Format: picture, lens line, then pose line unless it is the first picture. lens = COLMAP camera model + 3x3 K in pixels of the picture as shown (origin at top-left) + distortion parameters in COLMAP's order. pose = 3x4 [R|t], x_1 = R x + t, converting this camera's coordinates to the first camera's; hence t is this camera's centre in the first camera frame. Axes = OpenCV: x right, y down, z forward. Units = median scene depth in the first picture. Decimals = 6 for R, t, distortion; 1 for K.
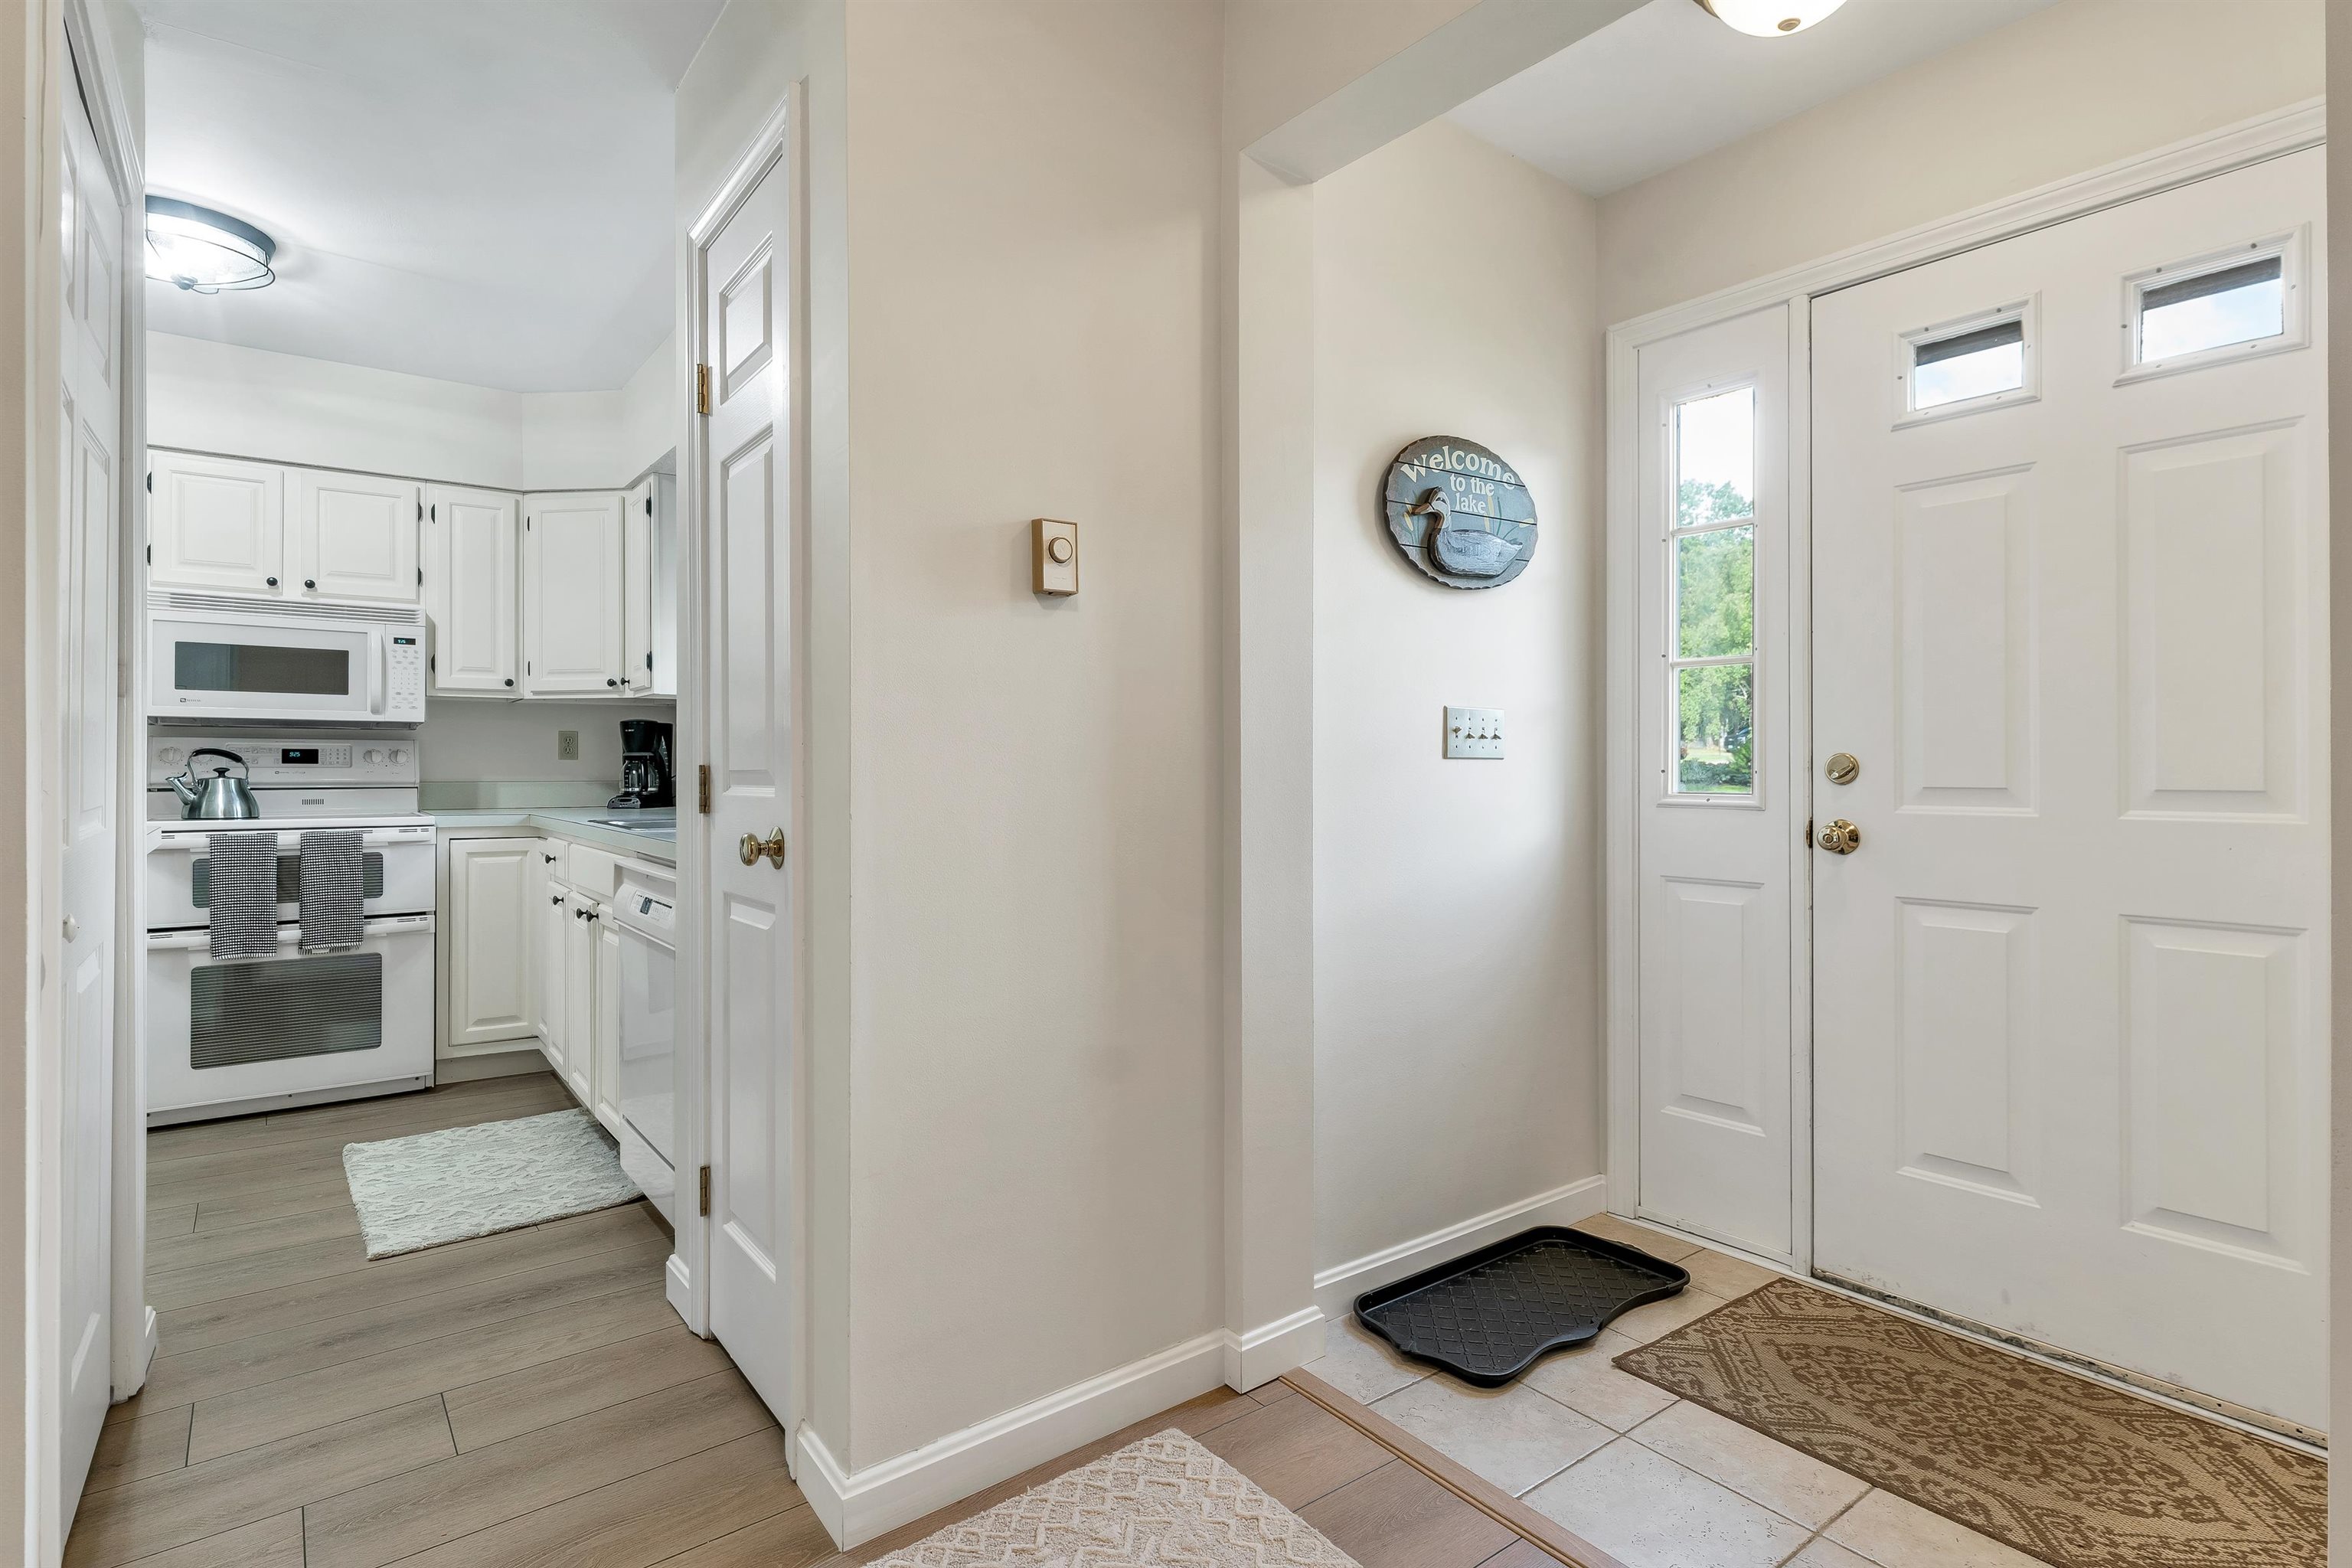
lens RADIAL K [[1170.3, 0, 1157.2], [0, 1170.3, 764.9], [0, 0, 1]] dist [-0.002155, -0.001187]
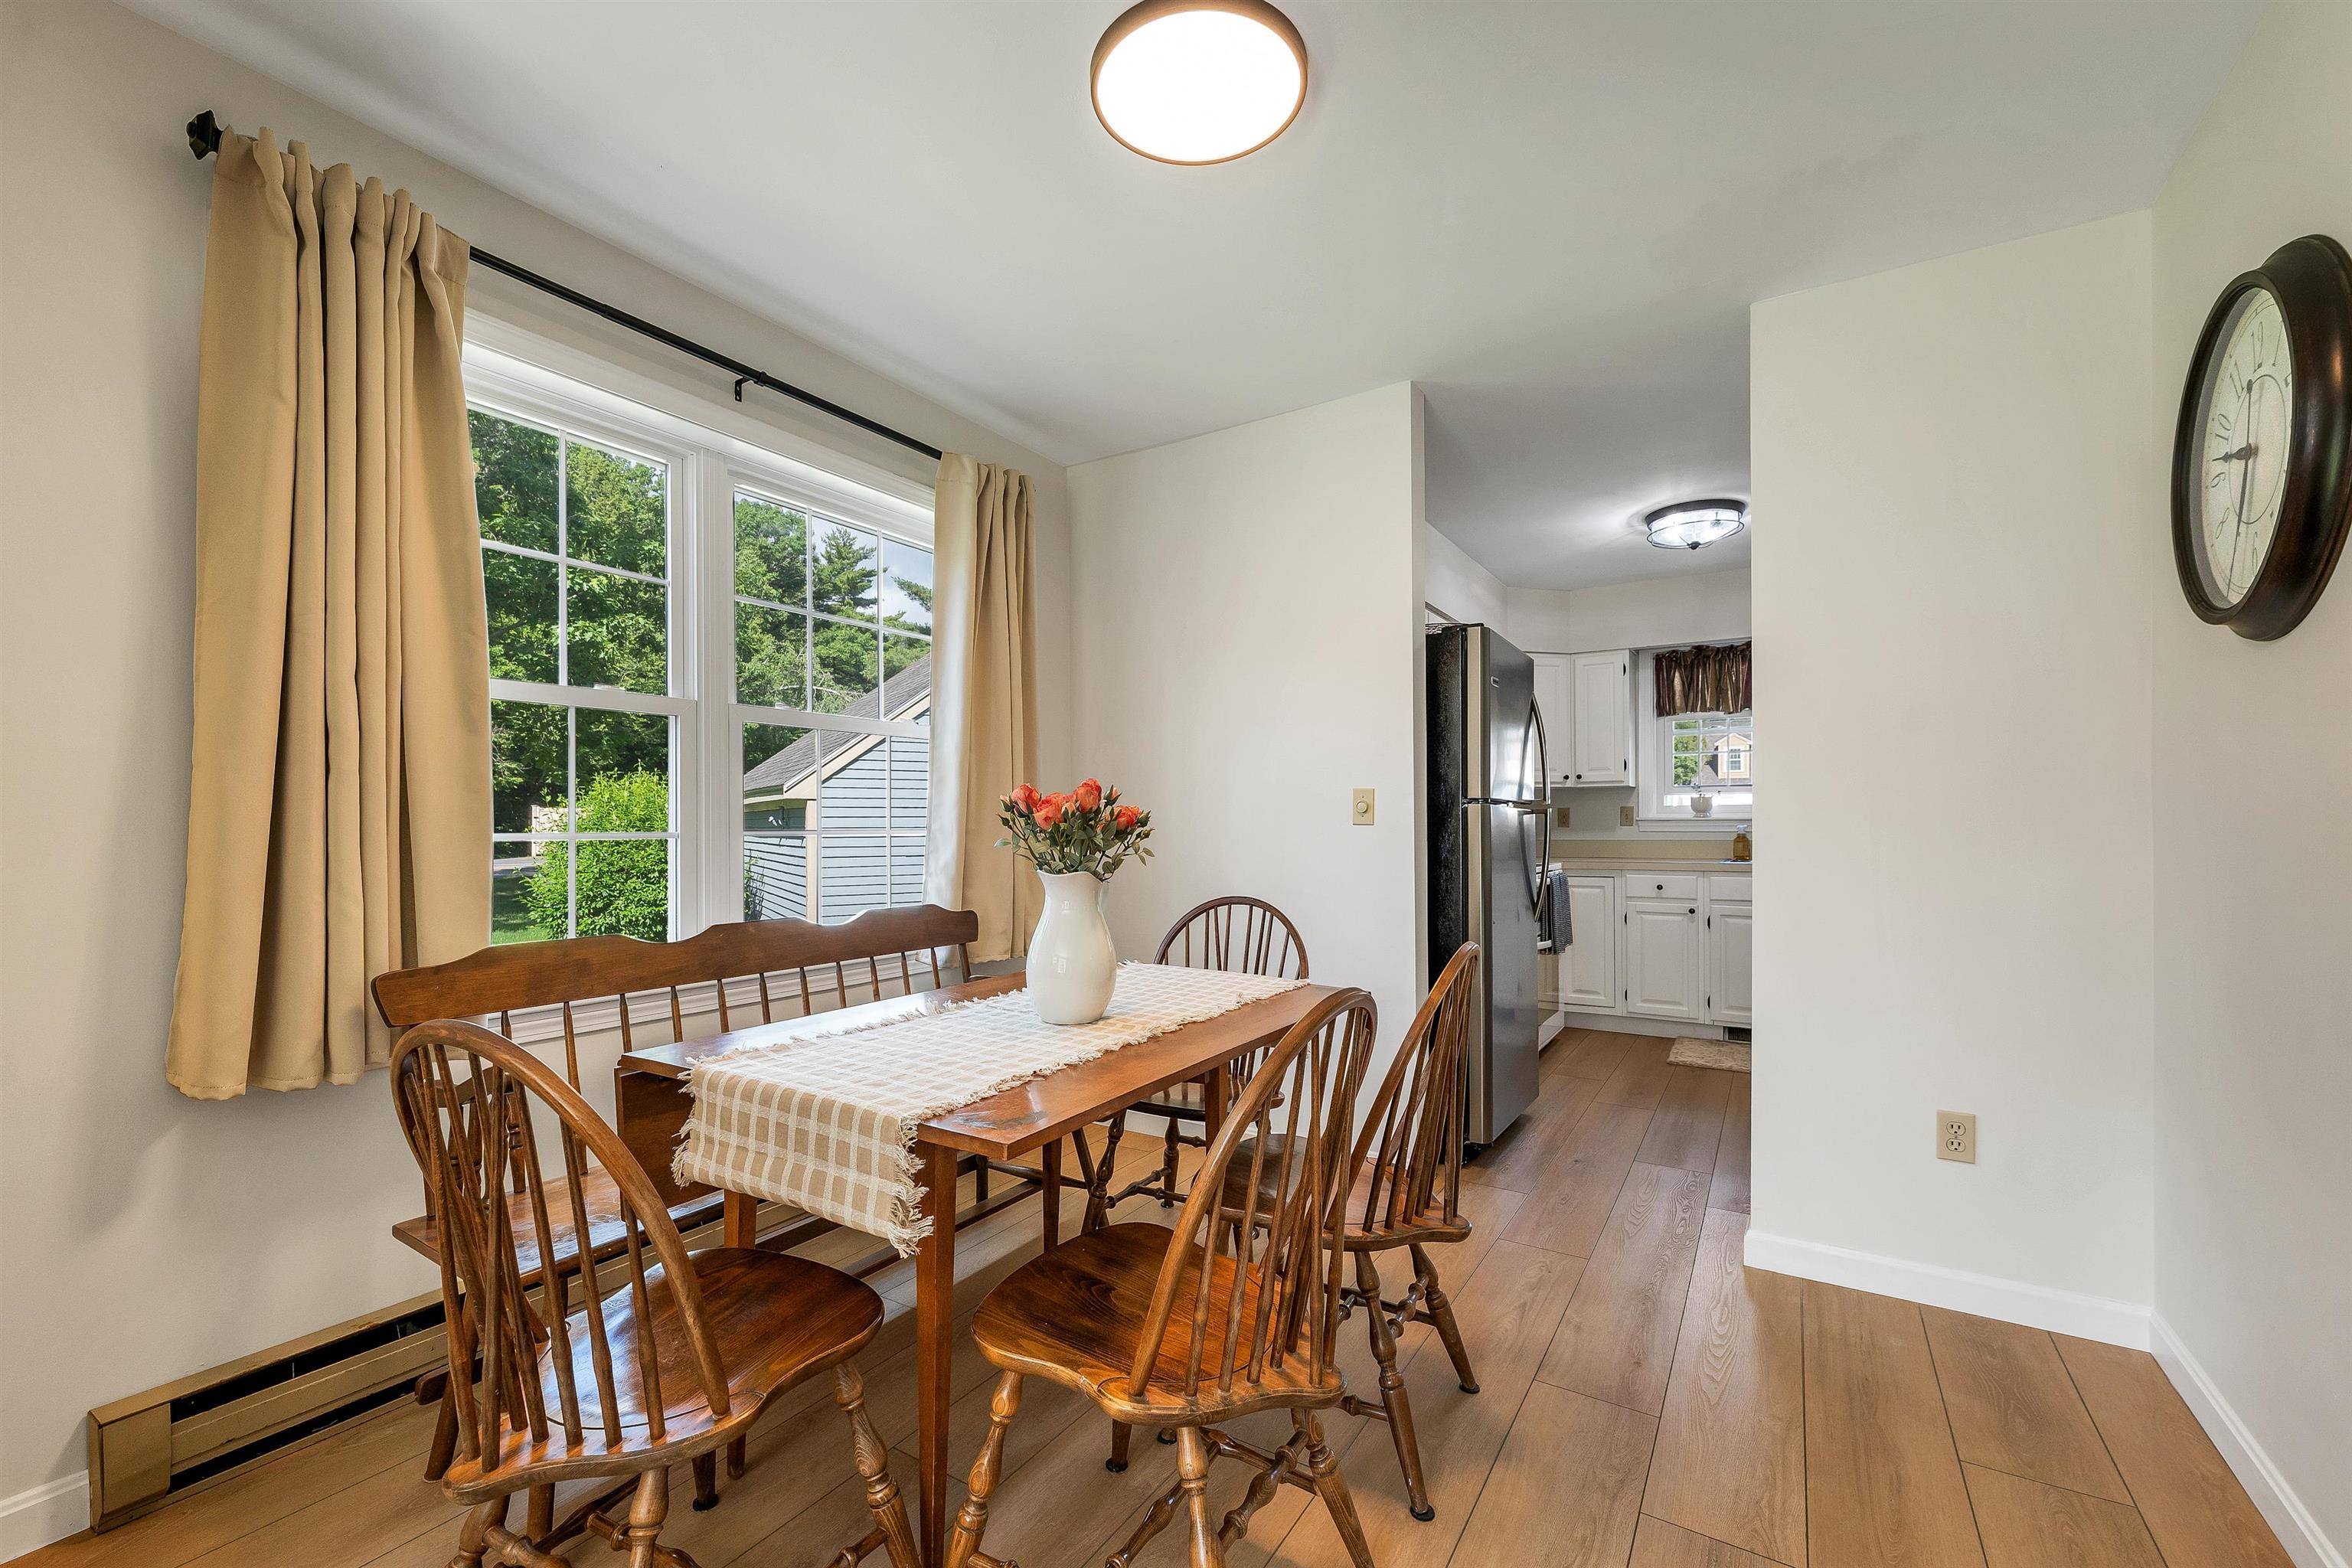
lens RADIAL K [[977.4, 0, 1171.8], [0, 977.4, 826.1], [0, 0, 1]] dist [0.000328, 0.000969]
pose [[0.939756, -0.006040, 0.341794, -1.568680], [0.006406, 0.999979, 0.000057, -0.008964], [-0.341787, 0.002136, 0.939775, -0.059467]]
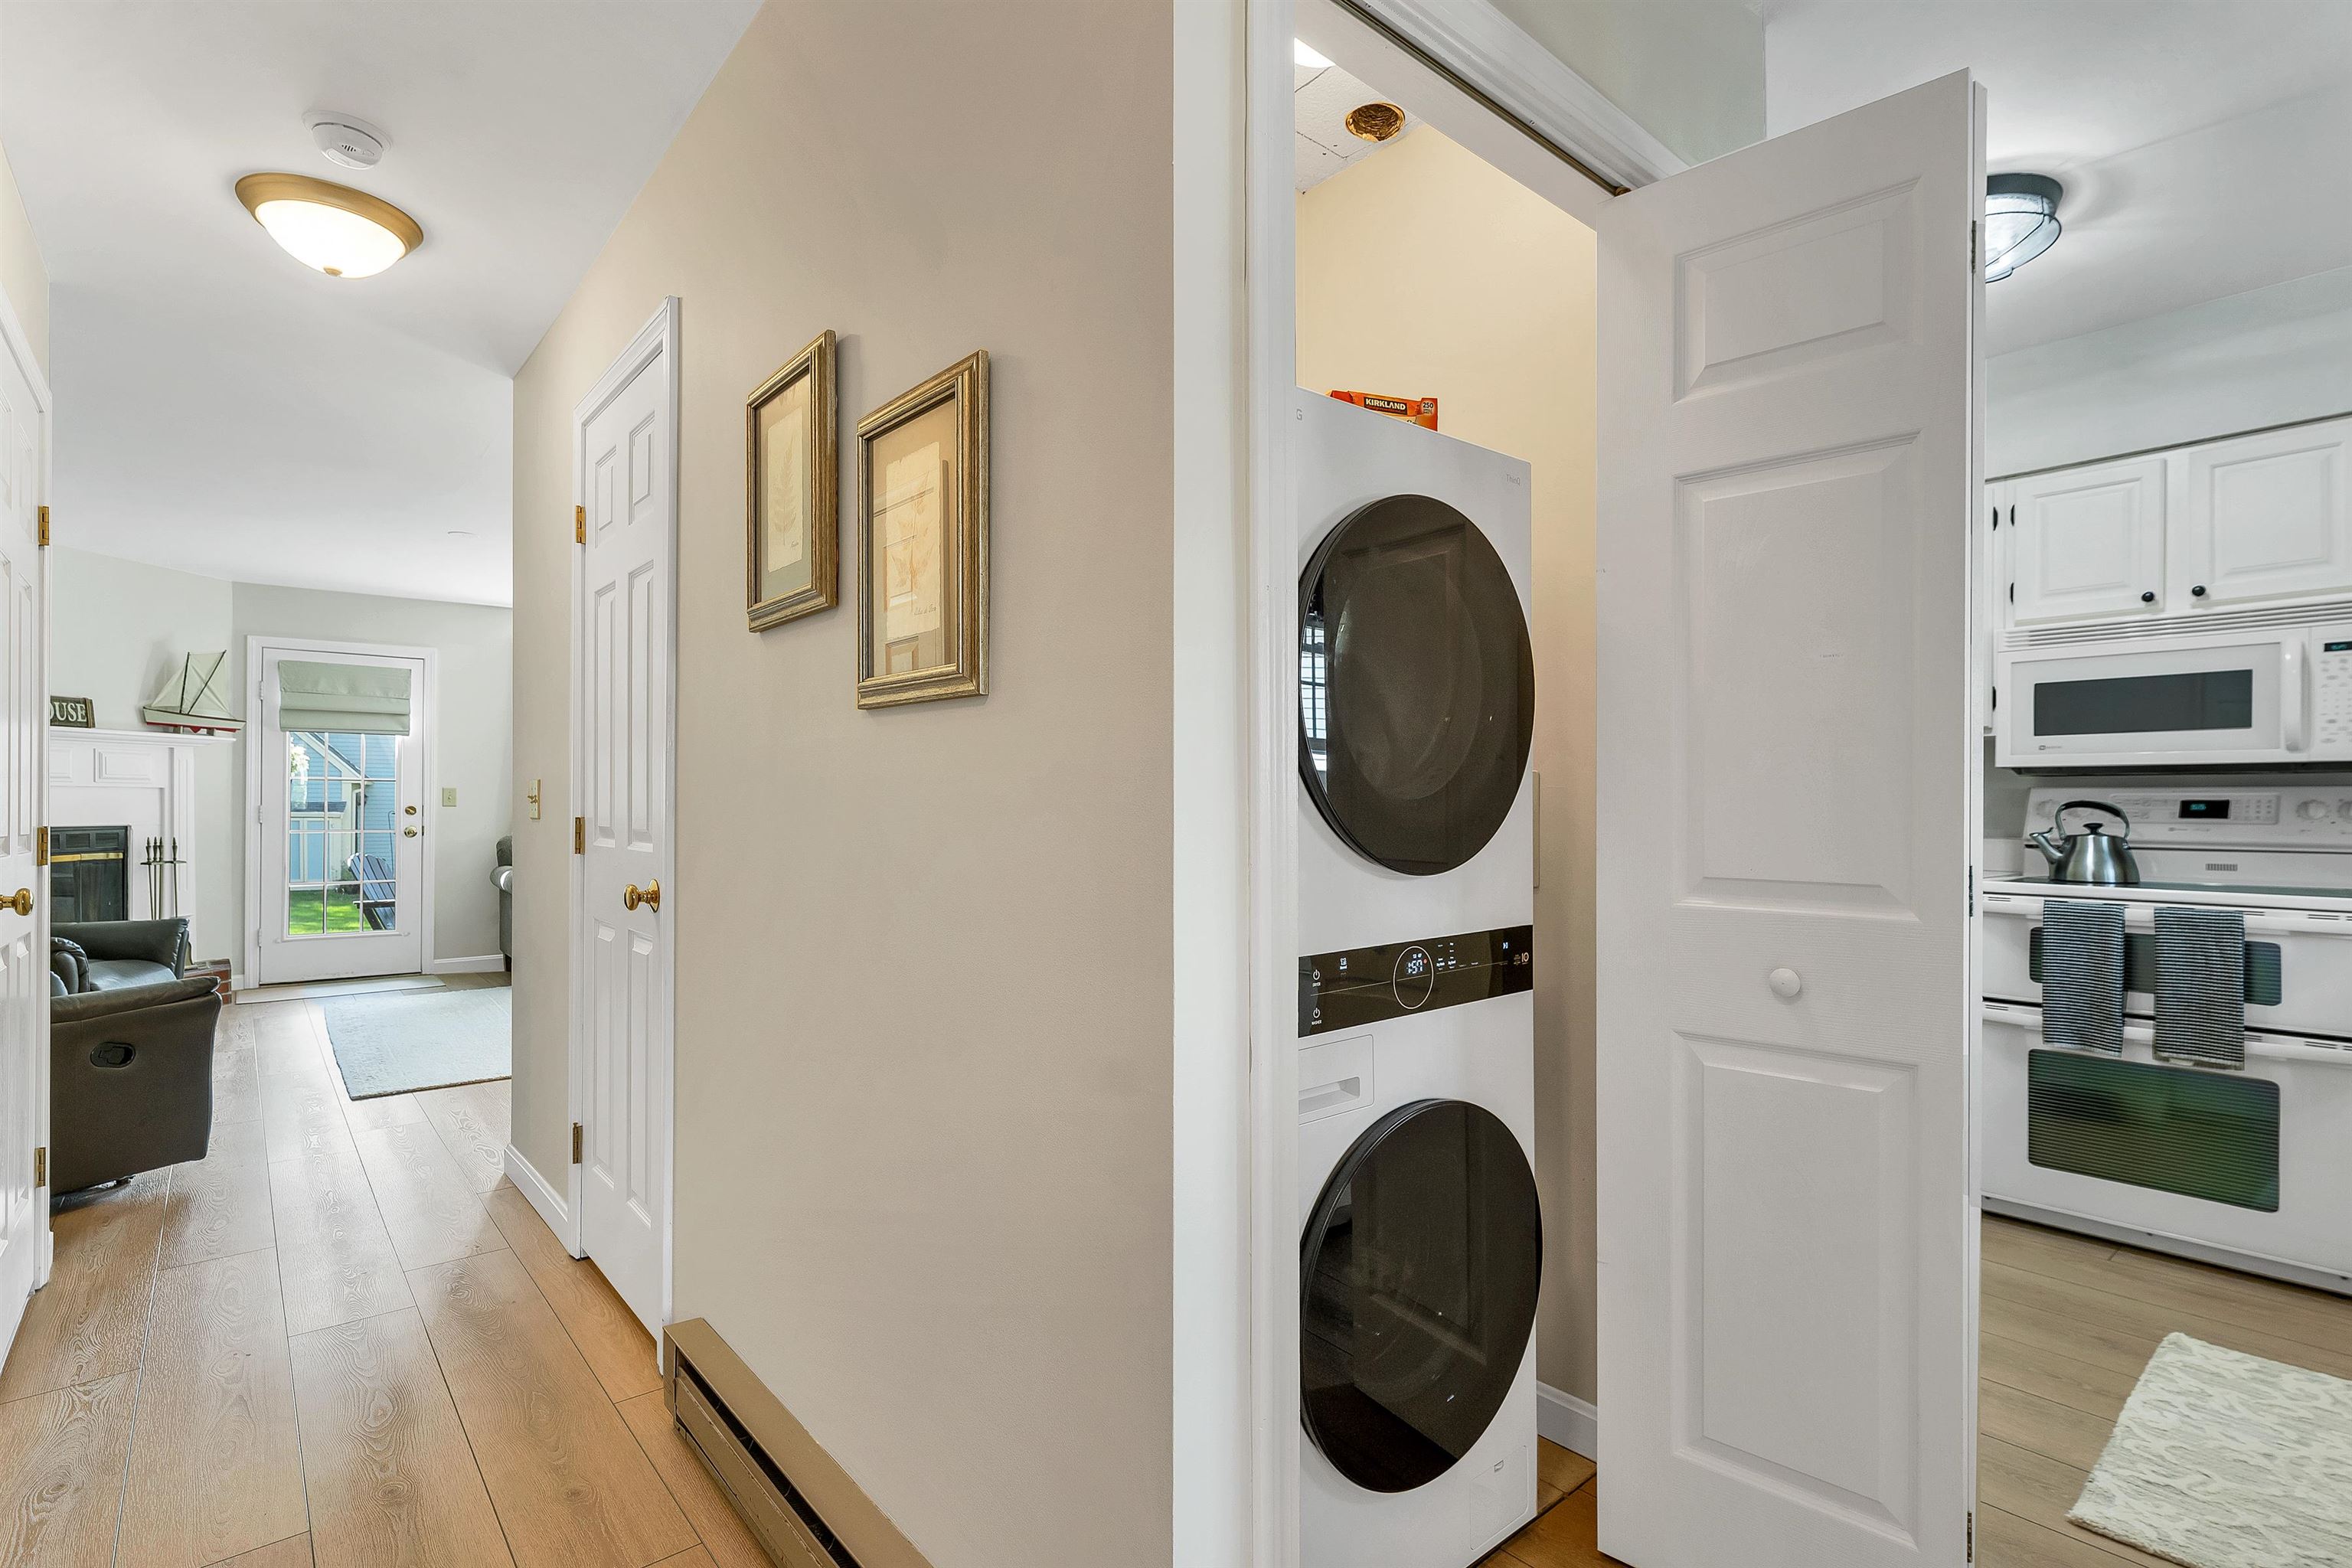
lens RADIAL K [[1105.1, 0, 1176.3], [0, 1105.1, 800.5], [0, 0, 1]] dist [-0.001982, -0.002218]
pose [[0.047233, -0.005359, -0.998870, -0.016969], [-0.003573, 0.999978, -0.005534, -0.007219], [0.998878, 0.003831, 0.047213, 0.282086]]
